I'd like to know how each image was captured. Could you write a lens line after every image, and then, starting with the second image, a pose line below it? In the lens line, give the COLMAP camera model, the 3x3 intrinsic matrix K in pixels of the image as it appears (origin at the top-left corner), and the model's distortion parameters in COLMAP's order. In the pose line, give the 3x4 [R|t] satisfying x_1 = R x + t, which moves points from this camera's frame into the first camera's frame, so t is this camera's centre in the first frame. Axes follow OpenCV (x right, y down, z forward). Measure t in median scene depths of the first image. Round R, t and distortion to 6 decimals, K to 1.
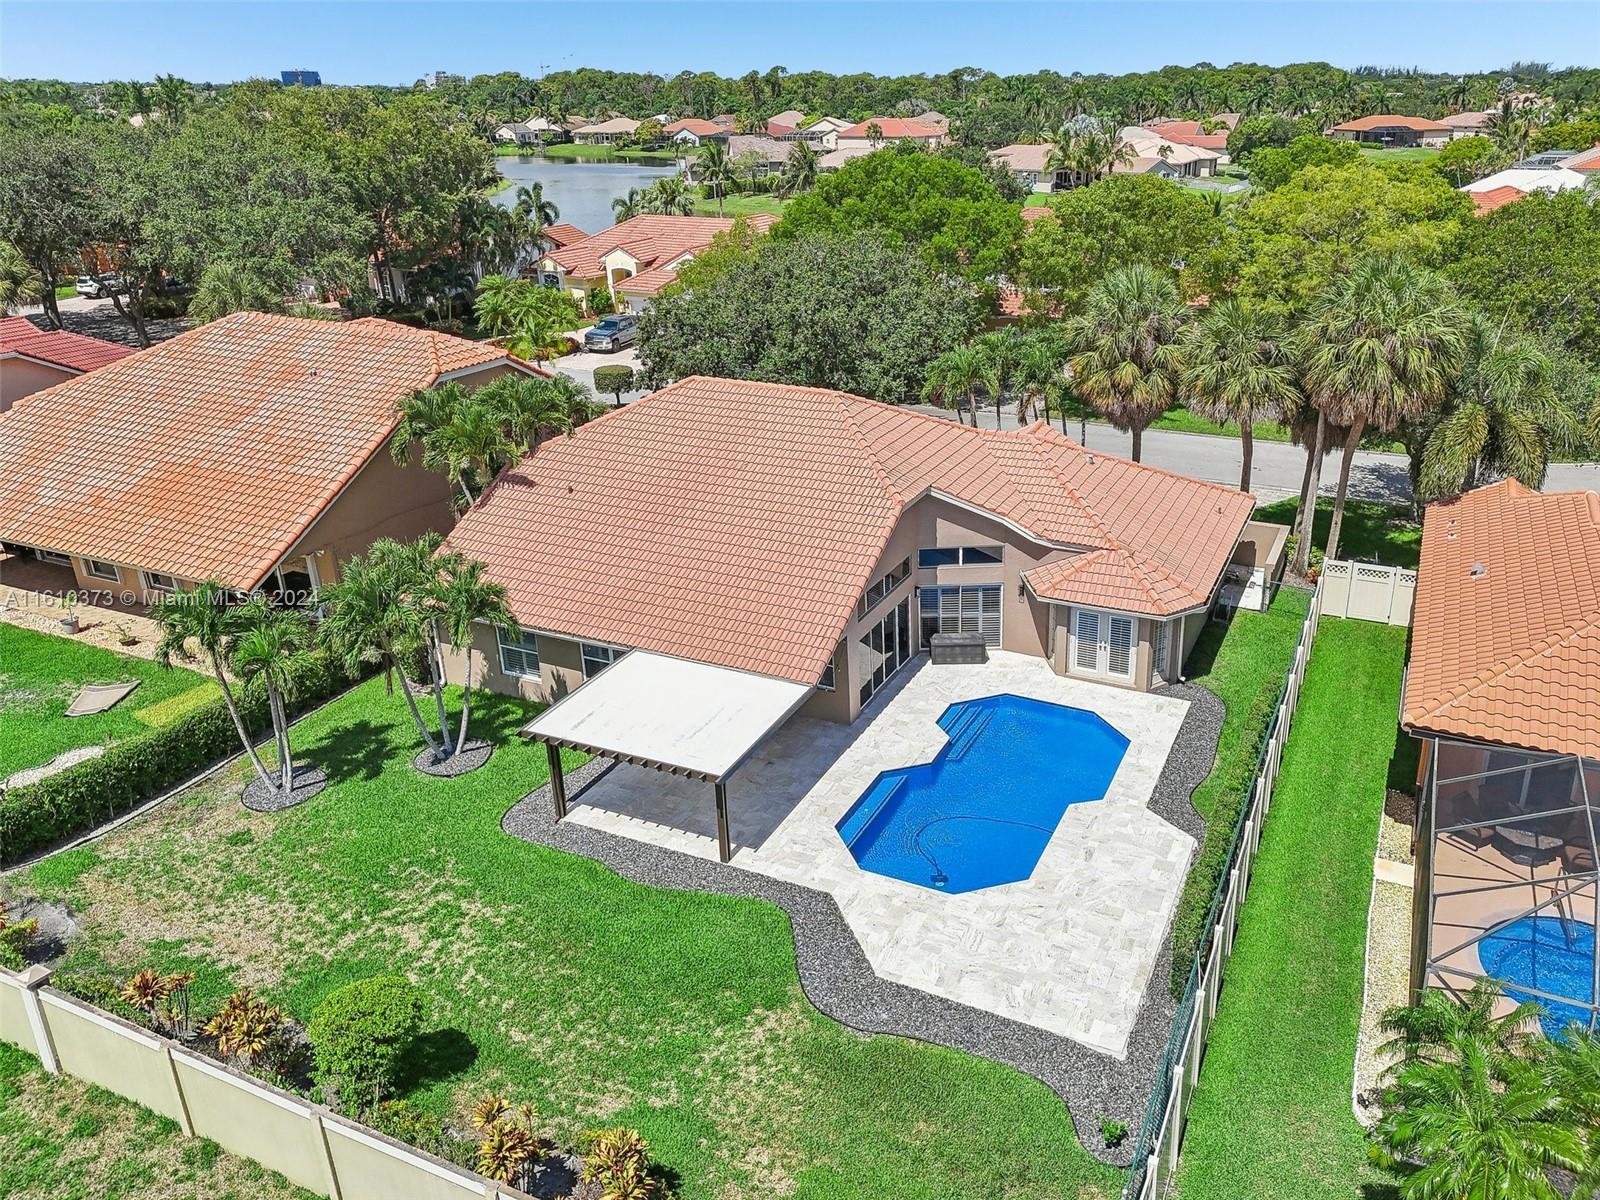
lens RADIAL K [[1205.0, 0, 849.5], [0, 1205.0, 603.7], [0, 0, 1]] dist [0.093385, -0.002444]
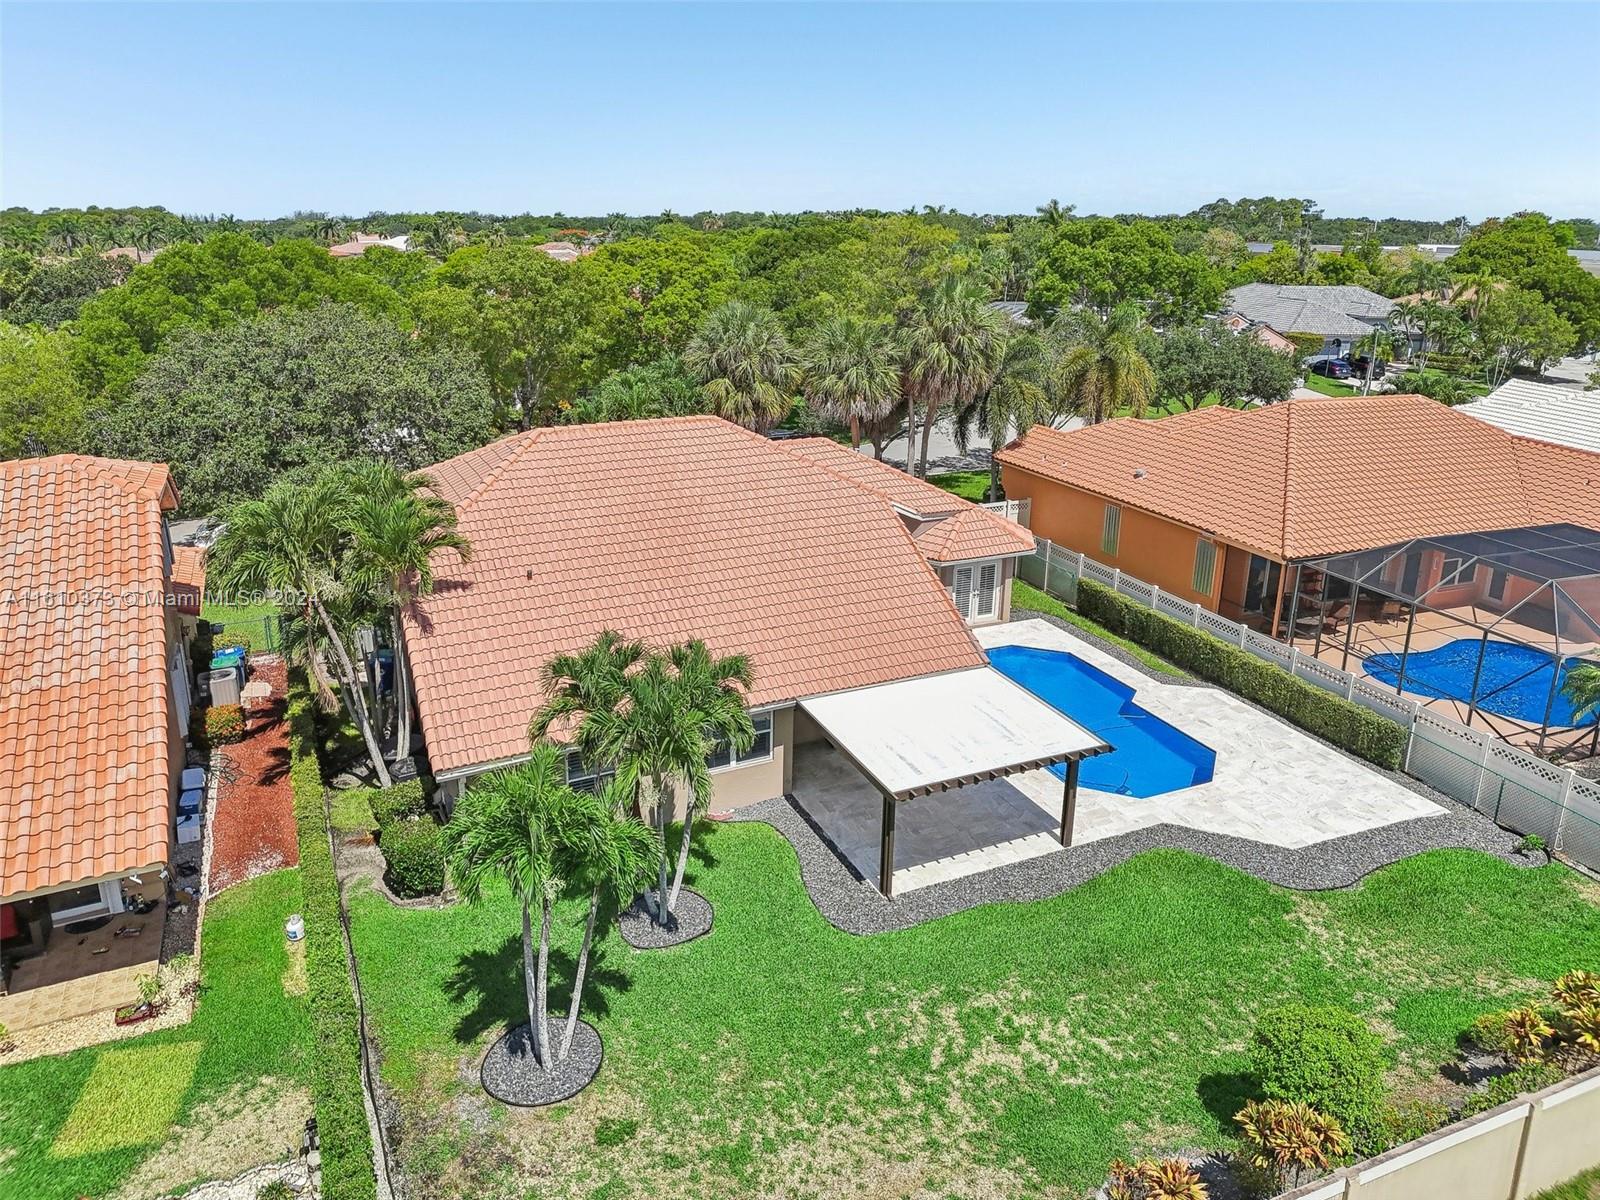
lens RADIAL K [[1155.3, 0, 795.4], [0, 1155.3, 496.0], [0, 0, 1]] dist [0.068047, -0.025331]
pose [[0.651605, -0.180717, 0.736718, -0.707818], [0.298881, 0.953806, -0.030383, -0.073104], [-0.697195, 0.239989, 0.675518, 0.361602]]
